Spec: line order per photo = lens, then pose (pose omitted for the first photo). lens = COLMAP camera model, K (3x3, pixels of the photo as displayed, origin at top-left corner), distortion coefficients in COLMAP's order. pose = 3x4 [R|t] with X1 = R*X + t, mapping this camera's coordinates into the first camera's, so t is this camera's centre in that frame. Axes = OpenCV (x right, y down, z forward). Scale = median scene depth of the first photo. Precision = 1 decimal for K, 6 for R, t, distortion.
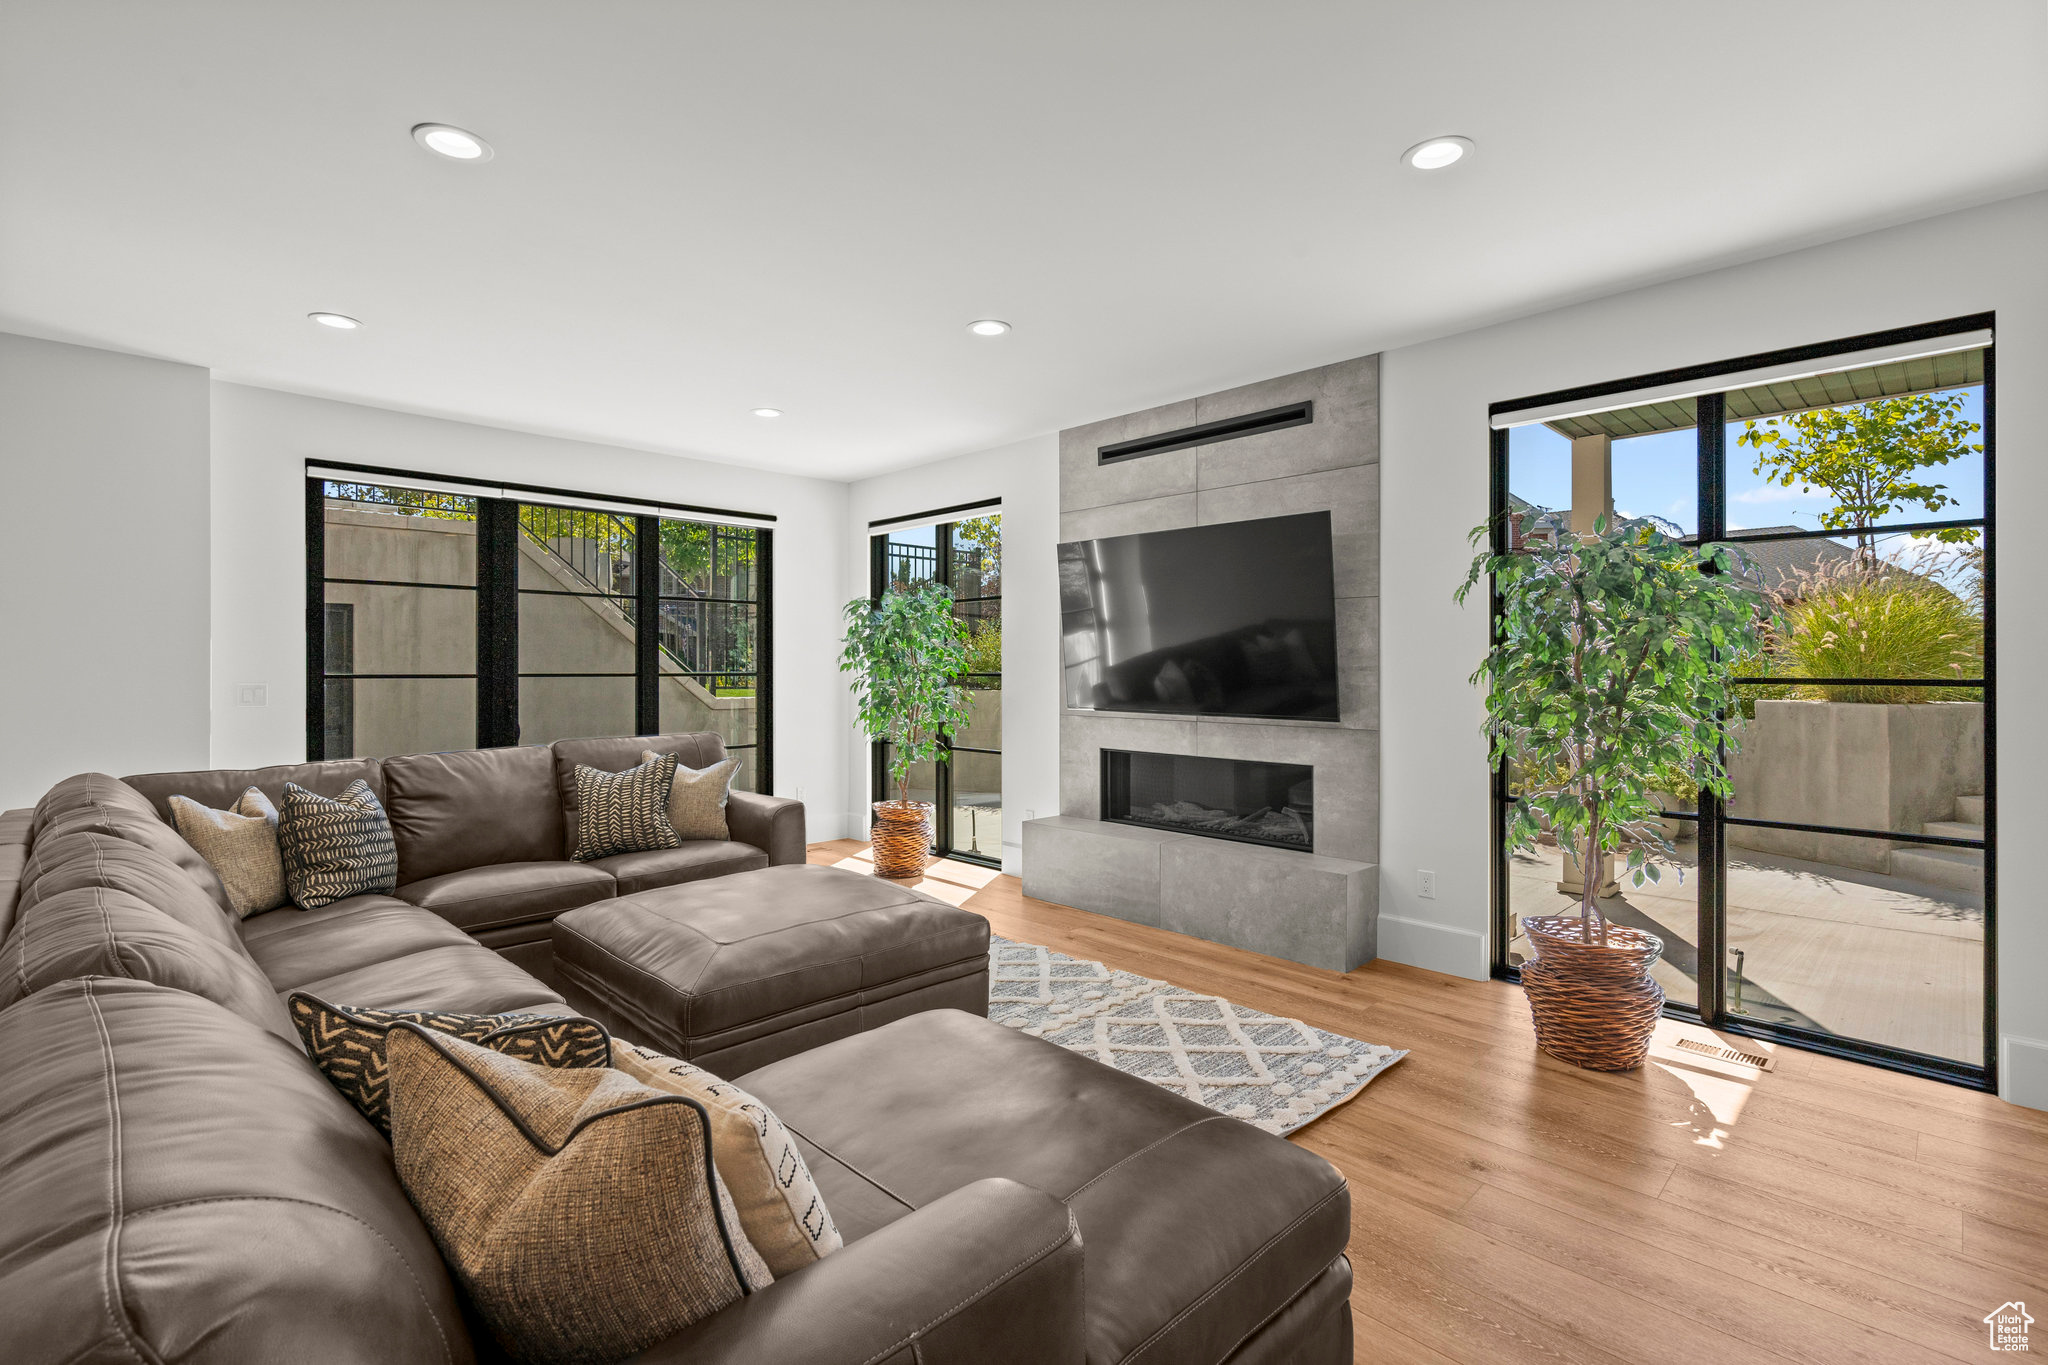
lens RADIAL K [[950.2, 0, 1027.4], [0, 950.2, 666.1], [0, 0, 1]] dist [-0.003889, 0.000025]
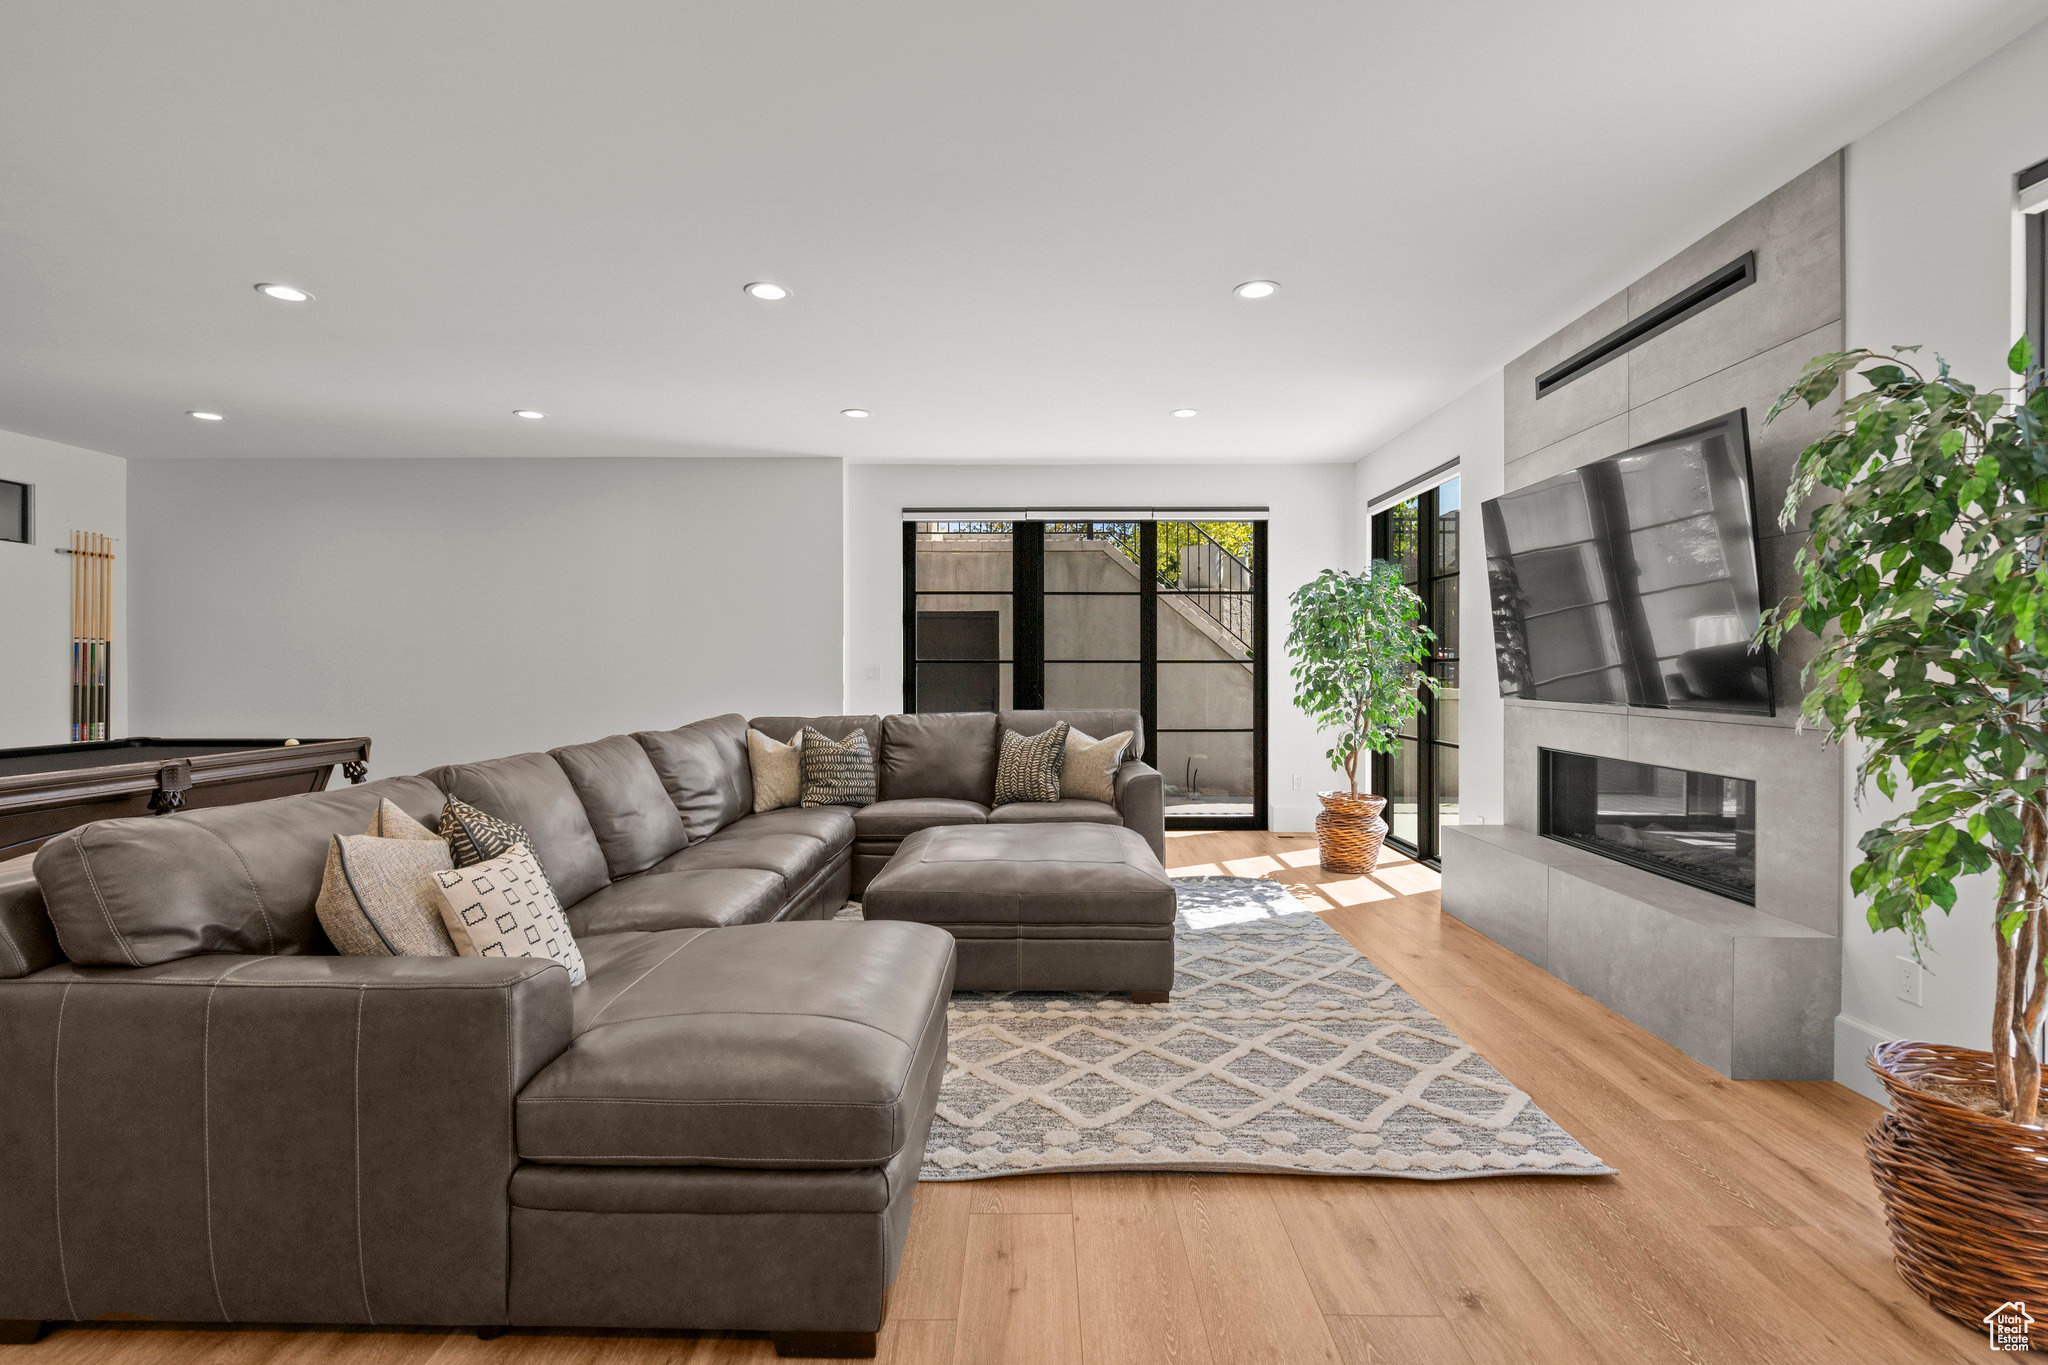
lens RADIAL K [[947.5, 0, 1012.7], [0, 947.5, 673.0], [0, 0, 1]] dist [-0.000848, 0.001118]
pose [[0.697051, 0.004180, -0.717009, 0.430676], [-0.000090, 0.999984, 0.005742, 0.023357], [0.717022, -0.003938, 0.697040, 0.139243]]
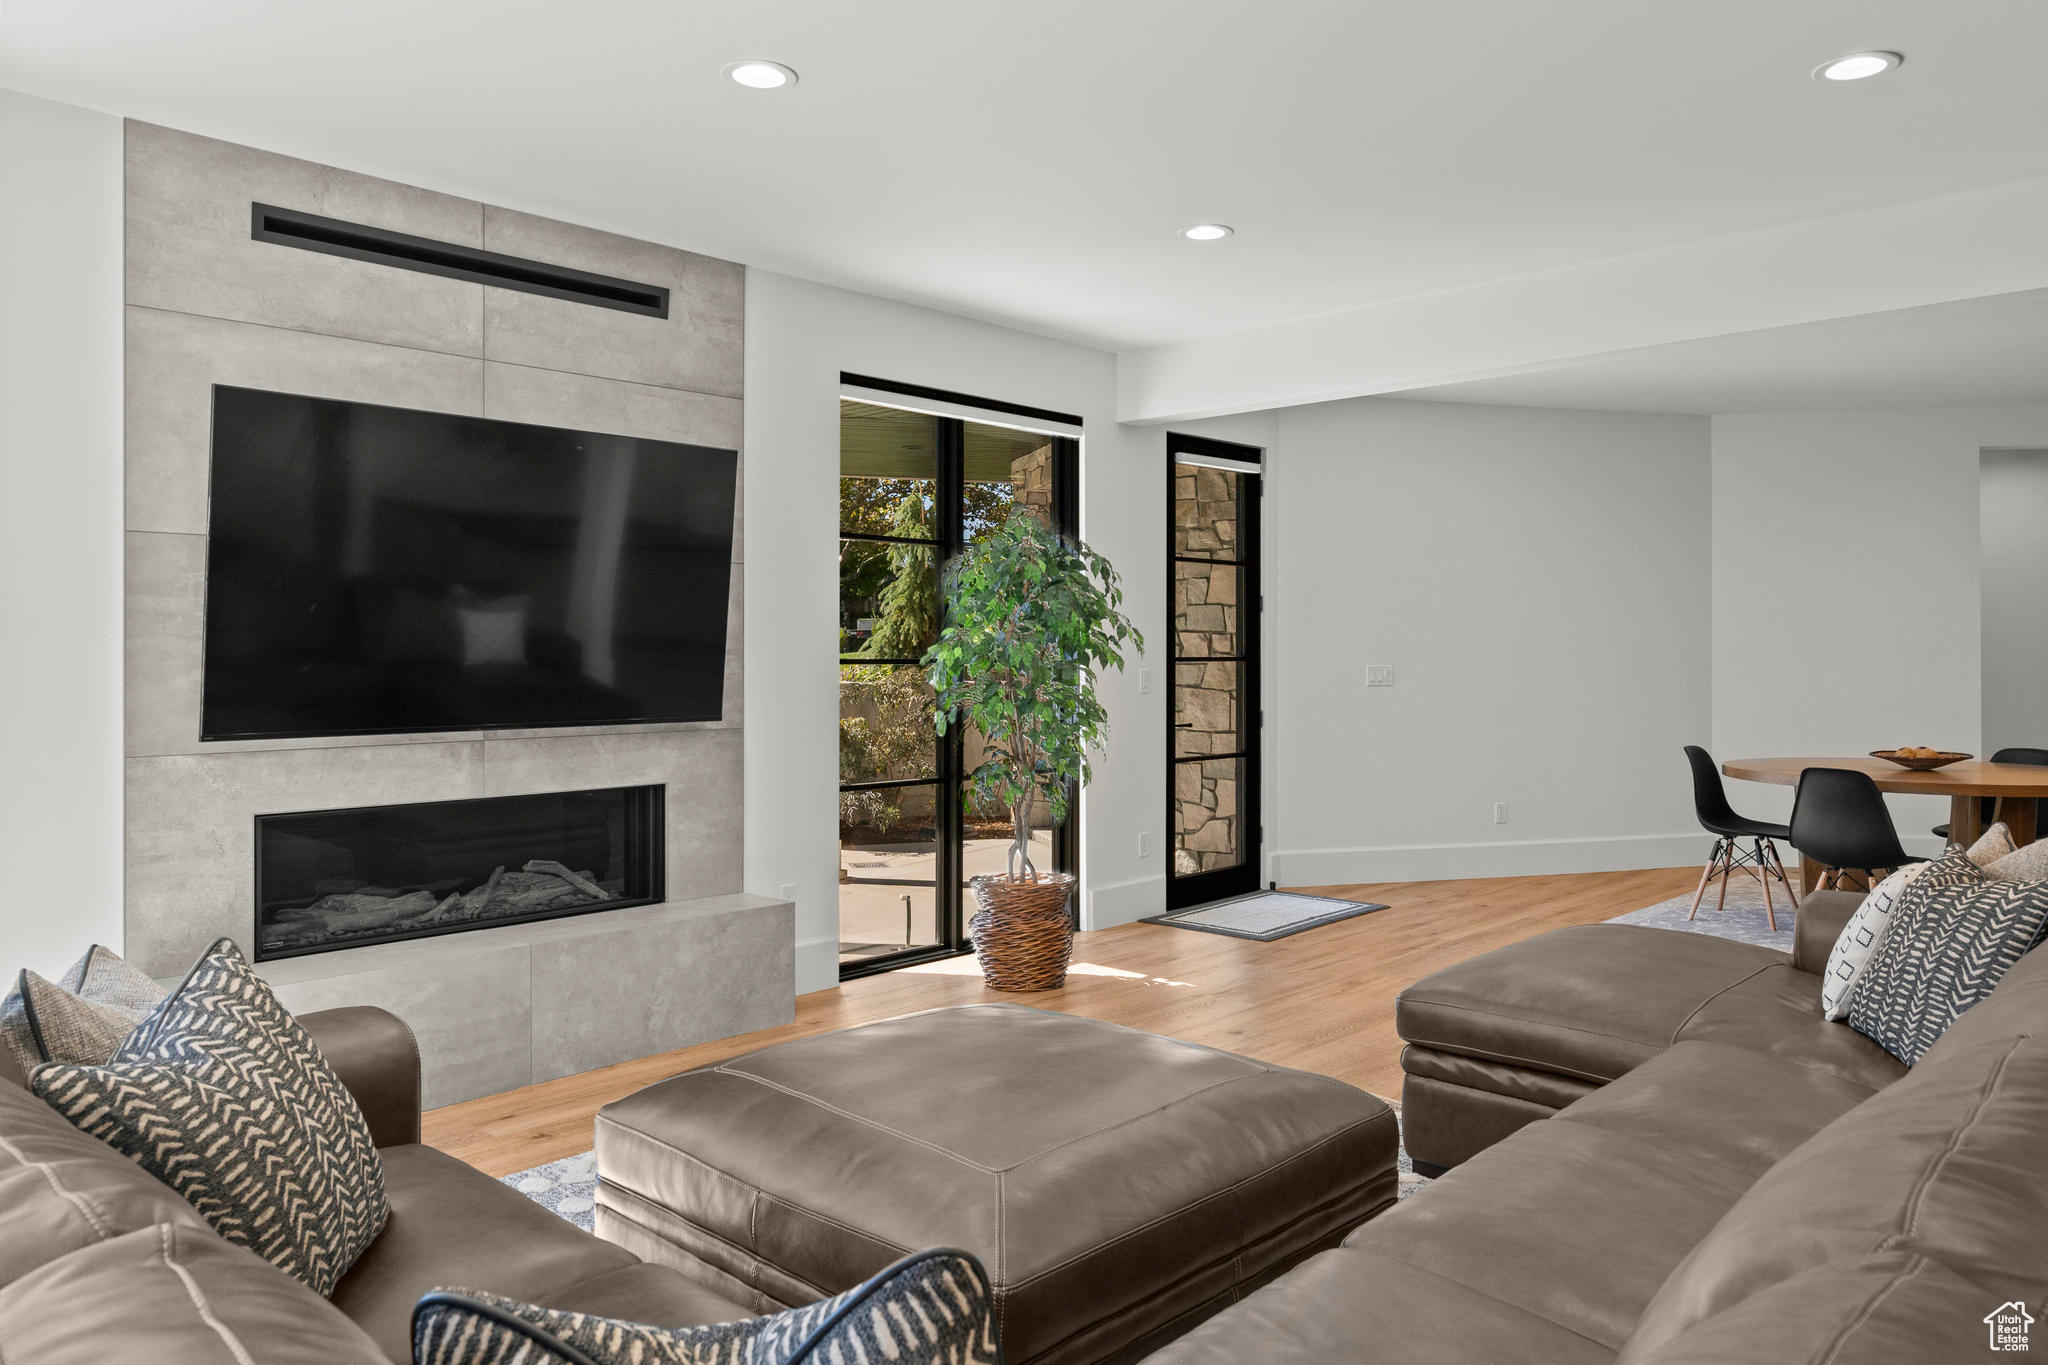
lens RADIAL K [[1440.3, 0, 1024.4], [0, 1440.3, 652.2], [0, 0, 1]] dist [0.029678, -0.003766]
pose [[-0.038006, -0.000187, 0.999277, -0.858772], [0.000545, 1.000000, 0.000208, 0.002445], [-0.999277, 0.000553, -0.038006, 0.788299]]
